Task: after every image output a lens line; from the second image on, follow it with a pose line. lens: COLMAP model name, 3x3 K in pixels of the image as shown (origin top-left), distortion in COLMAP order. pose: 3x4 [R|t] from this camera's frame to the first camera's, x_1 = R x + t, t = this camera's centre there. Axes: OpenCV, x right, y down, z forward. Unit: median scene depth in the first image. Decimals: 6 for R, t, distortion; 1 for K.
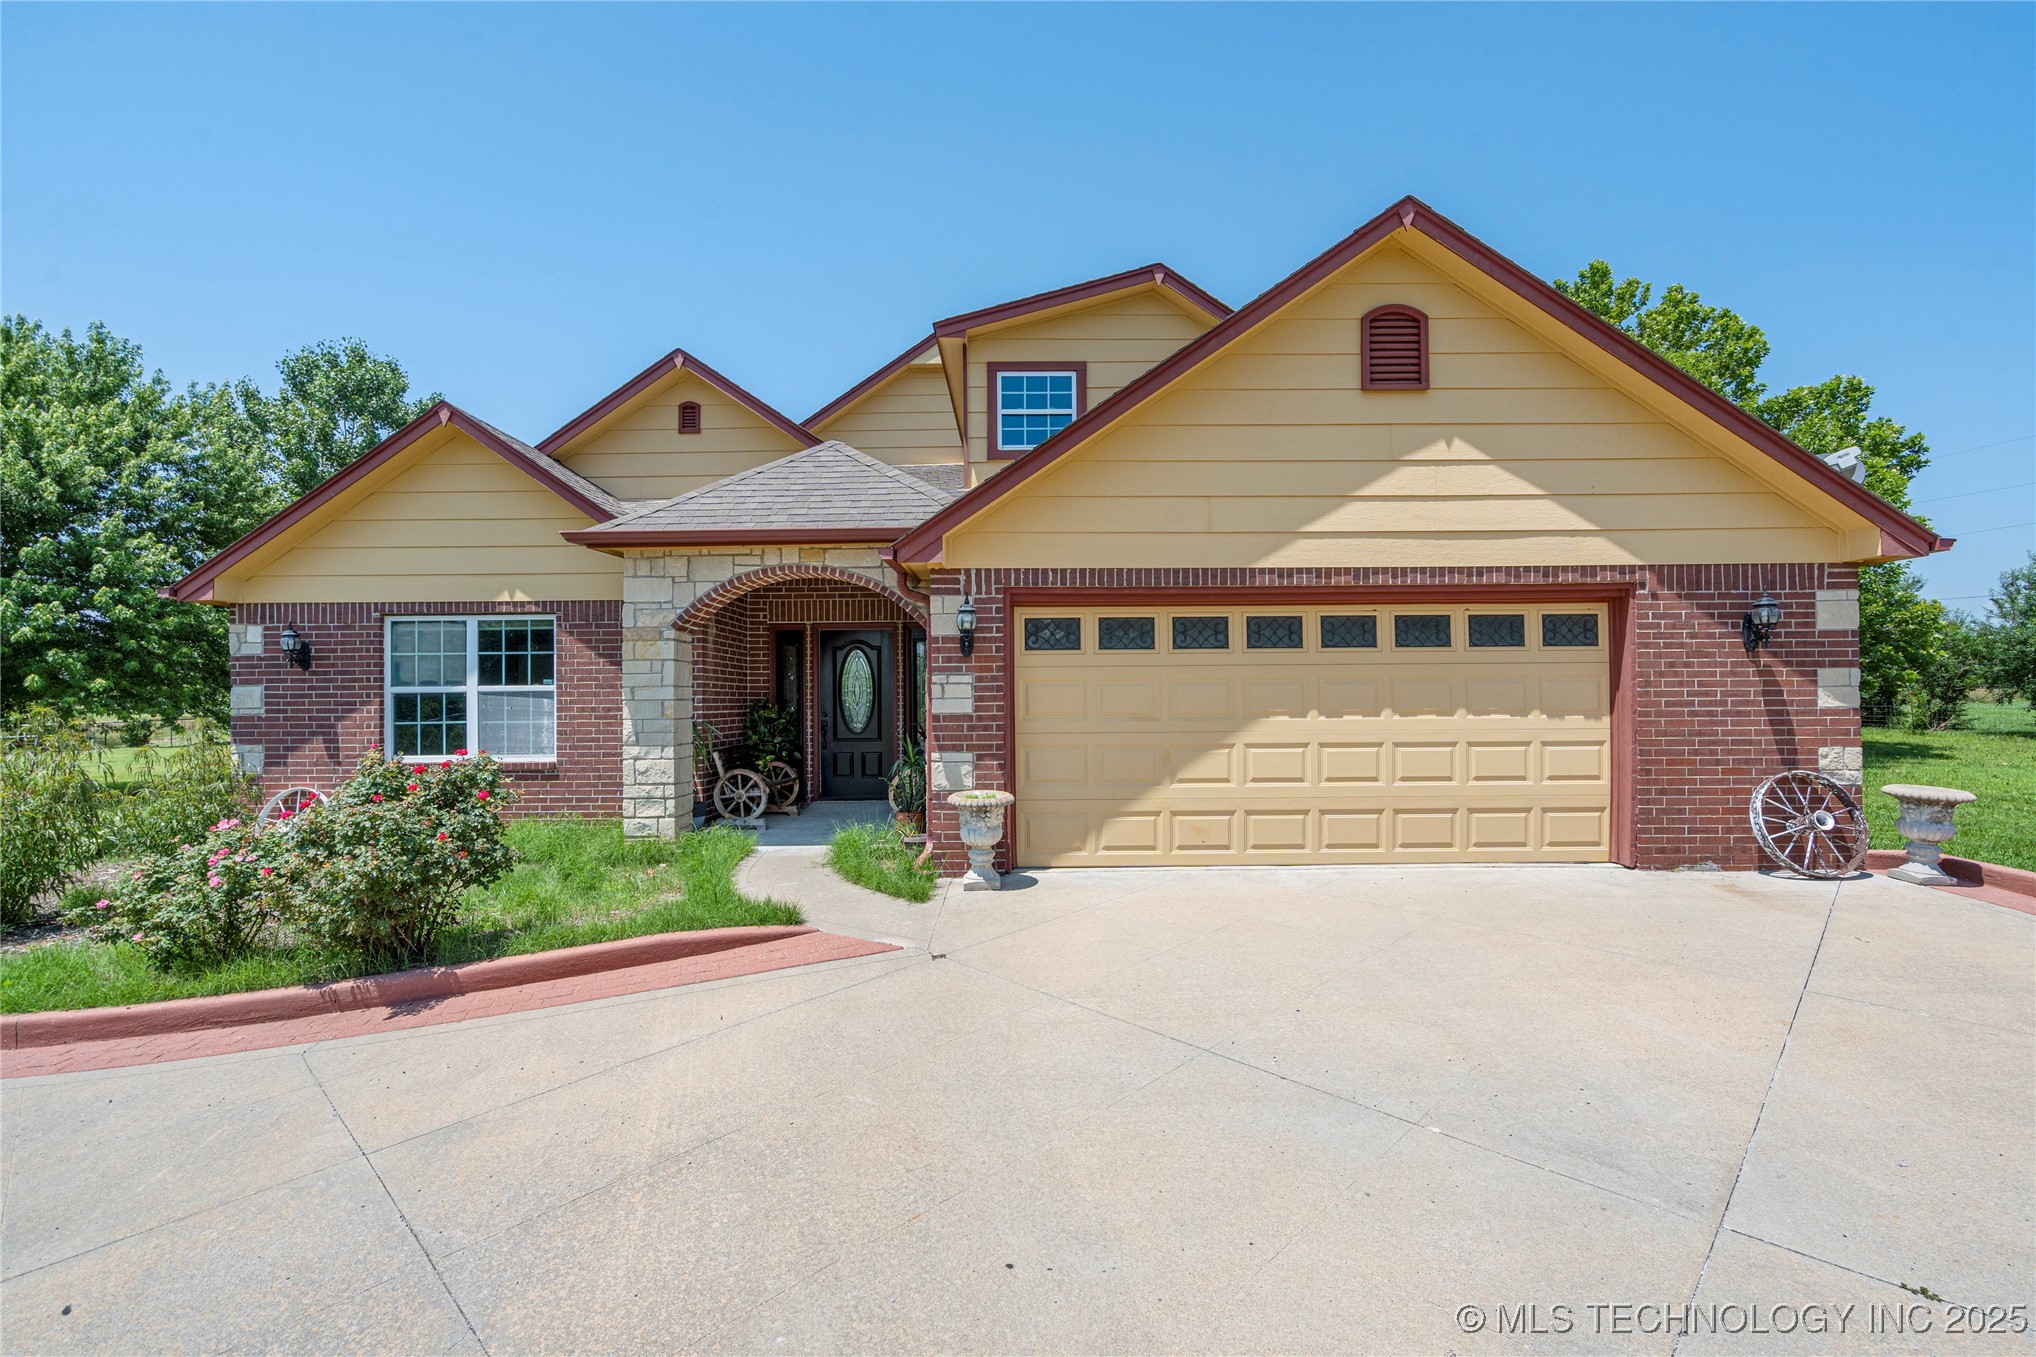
lens RADIAL K [[930.5, 0, 1031.1], [0, 930.5, 673.9], [0, 0, 1]] dist [-0.003661, 0.001070]
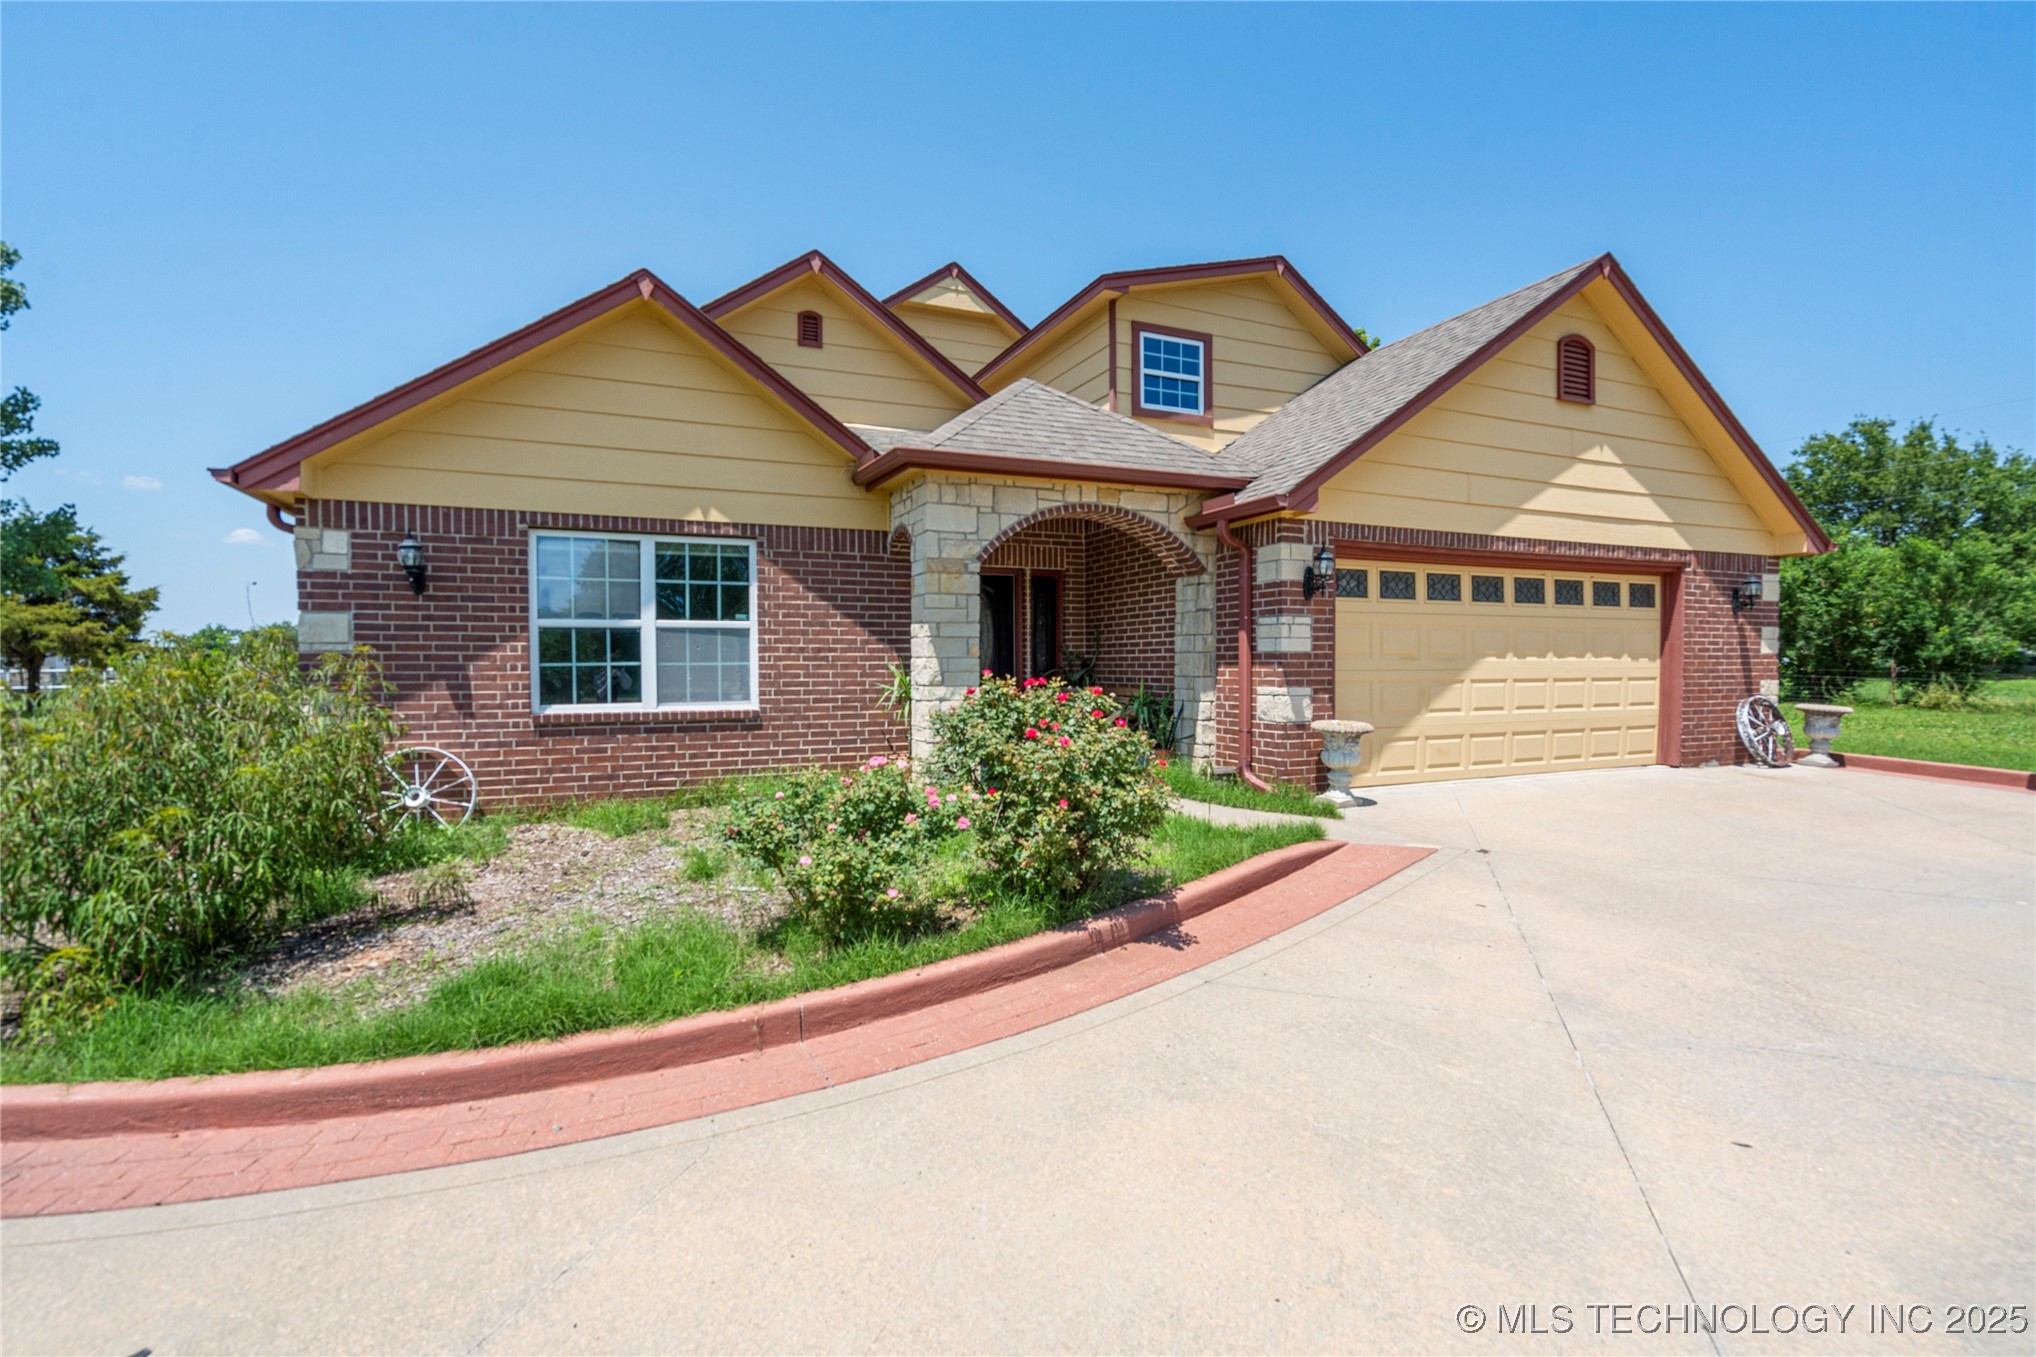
lens RADIAL K [[930.5, 0, 1016.0], [0, 930.5, 671.1], [0, 0, 1]] dist [-0.003661, 0.001070]
pose [[0.912503, 0.001943, 0.409066, -0.801393], [-0.014317, 0.999528, 0.027189, 0.038988], [-0.408820, -0.030667, 0.912100, 0.131279]]
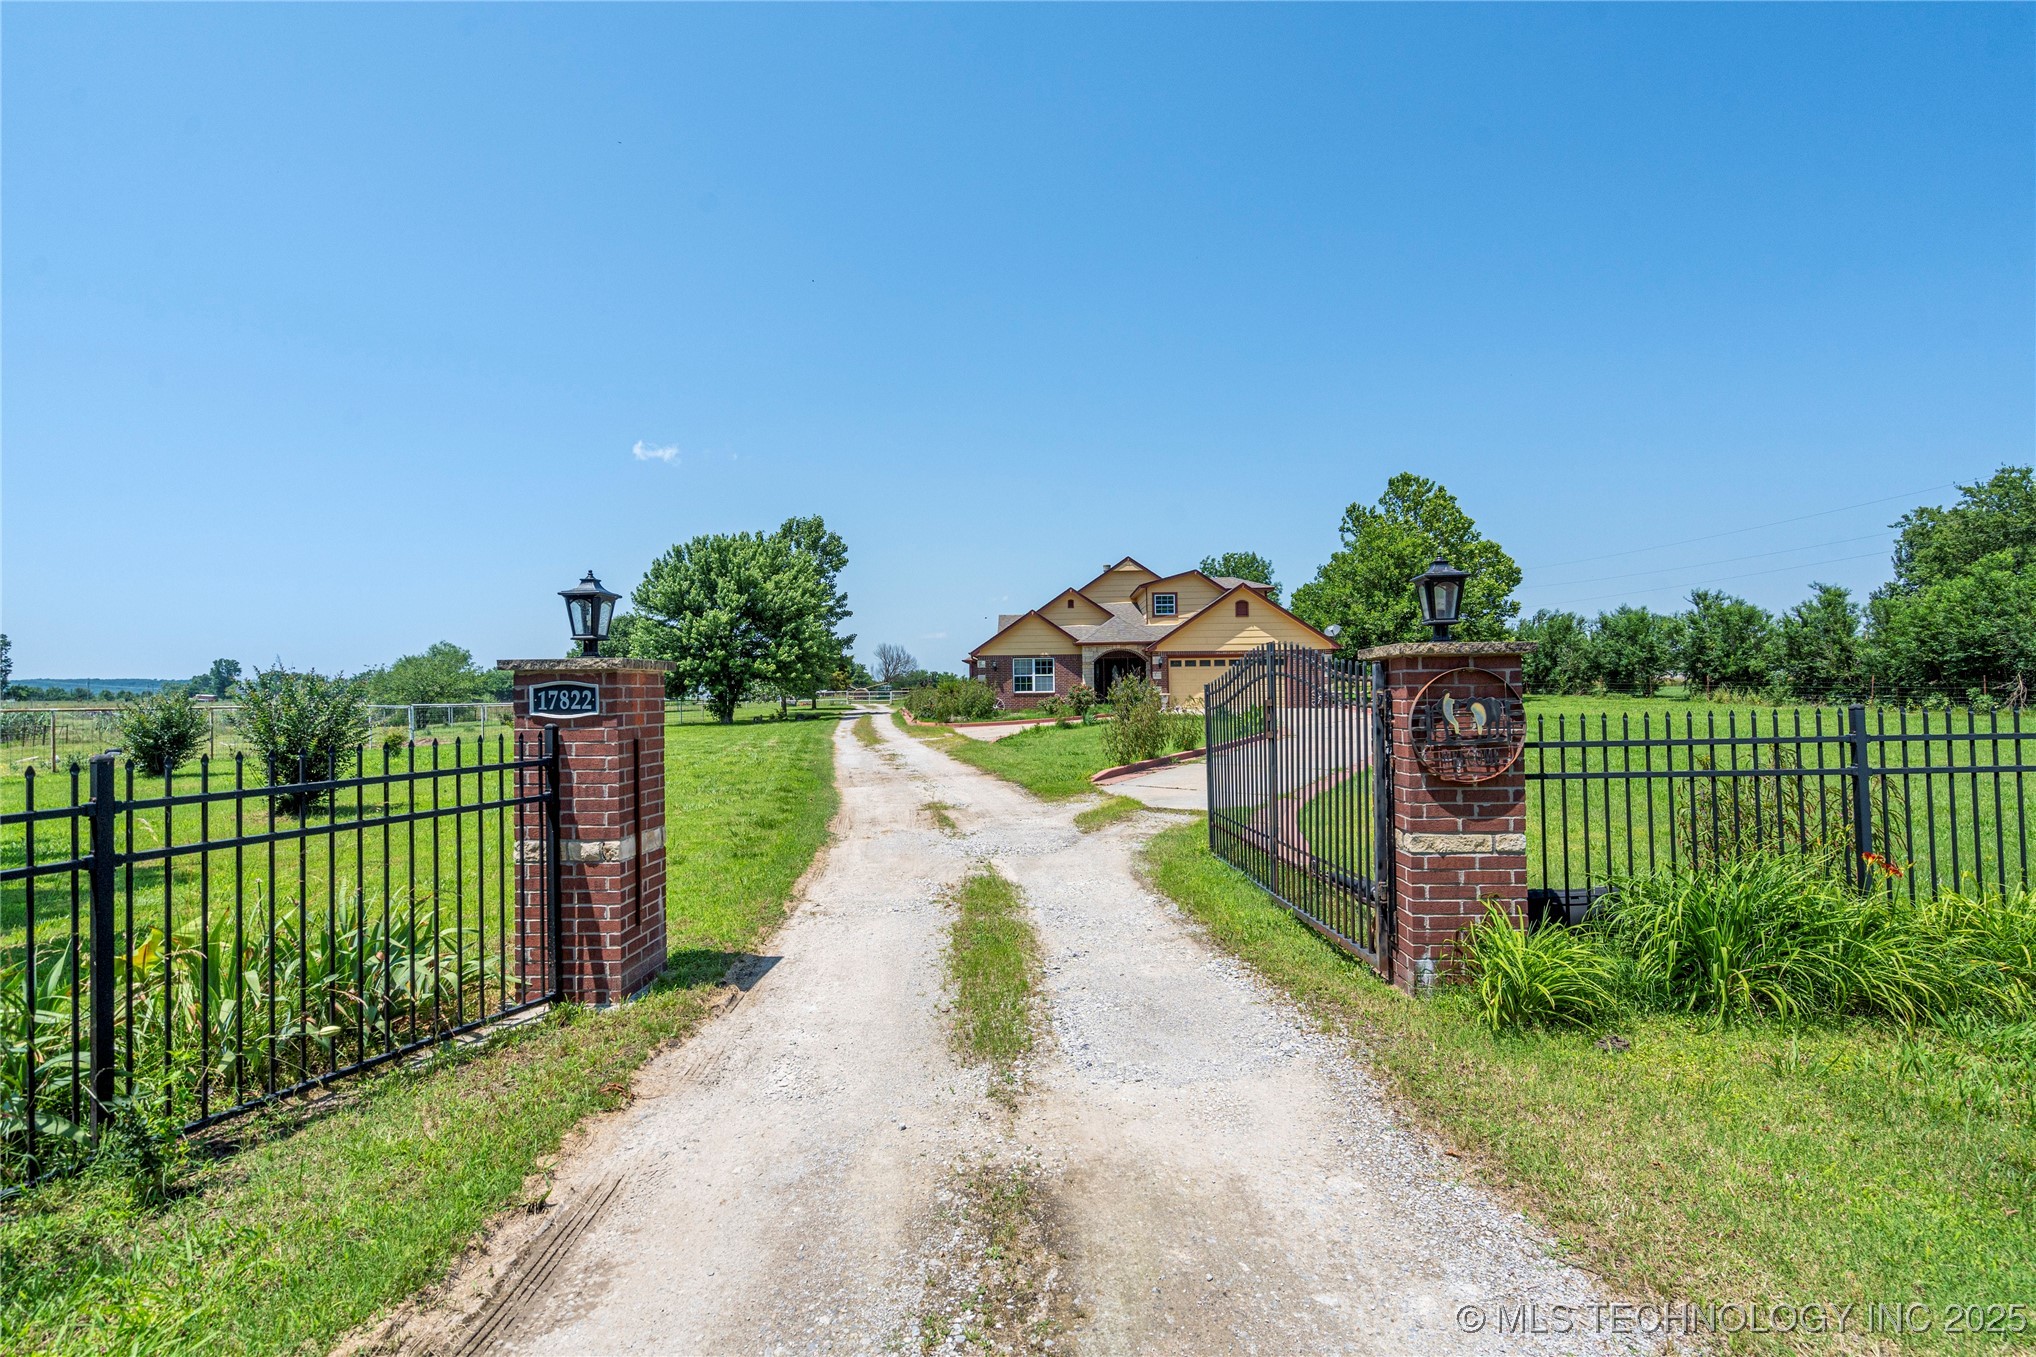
lens RADIAL K [[930.5, 0, 1027.7], [0, 930.5, 681.4], [0, 0, 1]] dist [-0.003661, 0.001070]
pose [[0.999985, -0.000966, -0.005308, -0.756712], [0.000986, 0.999993, 0.003692, 0.035534], [0.005304, -0.003697, 0.999979, -4.068324]]
